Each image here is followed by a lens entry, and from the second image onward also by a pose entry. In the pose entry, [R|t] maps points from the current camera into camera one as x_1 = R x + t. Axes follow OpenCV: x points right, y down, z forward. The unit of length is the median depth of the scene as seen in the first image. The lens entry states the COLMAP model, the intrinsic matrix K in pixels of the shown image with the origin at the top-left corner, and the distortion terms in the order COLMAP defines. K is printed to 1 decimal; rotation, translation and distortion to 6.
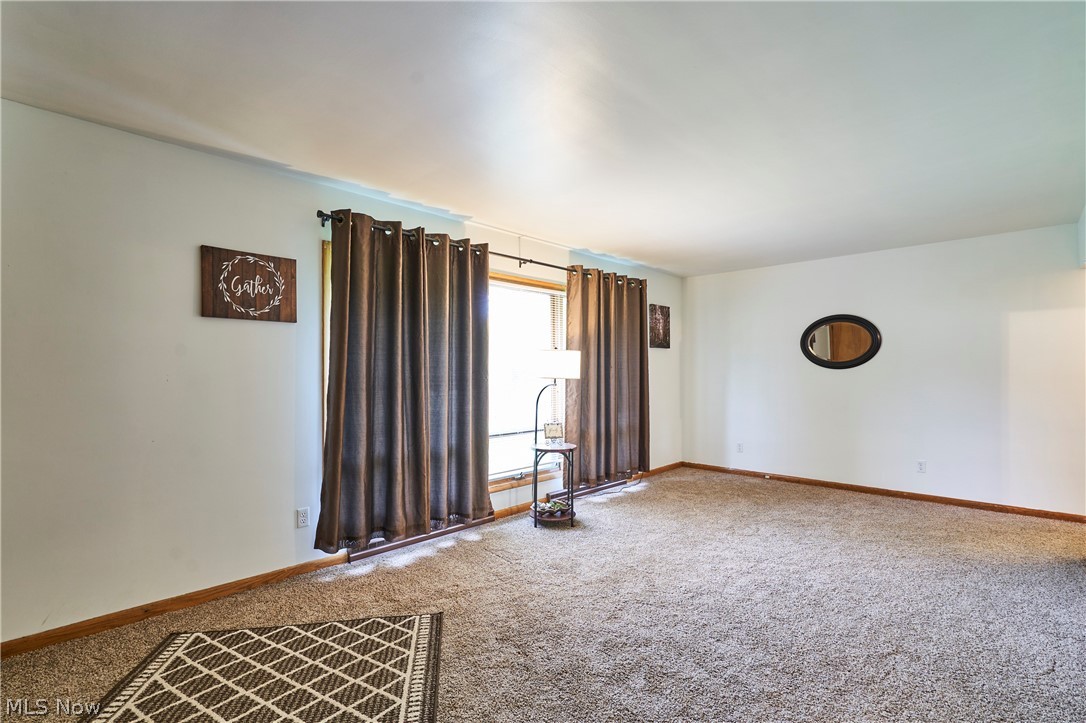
lens RADIAL K [[504.5, 0, 546.0], [0, 504.5, 366.9], [0, 0, 1]] dist [-0.001449, 0.000347]
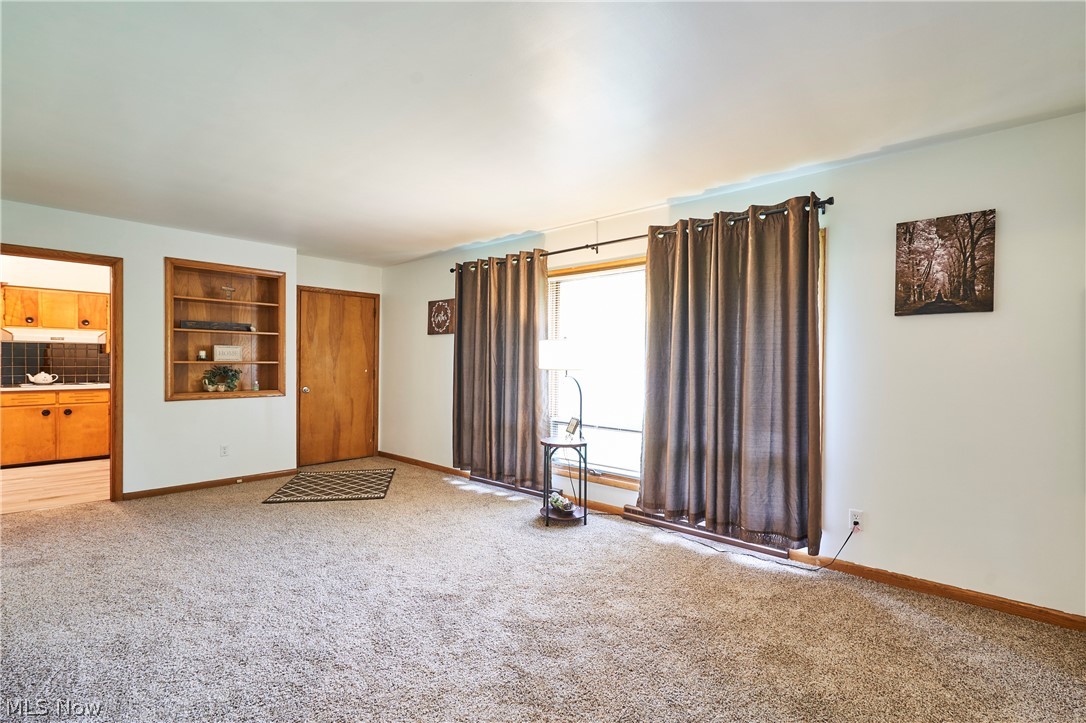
lens RADIAL K [[504.5, 0, 541.6], [0, 504.5, 367.5], [0, 0, 1]] dist [-0.001449, 0.000347]
pose [[0.026886, 0.009259, -0.999596, 0.914570], [-0.005060, 0.999946, 0.009127, 0.010104], [0.999626, 0.004813, 0.026931, 0.885004]]
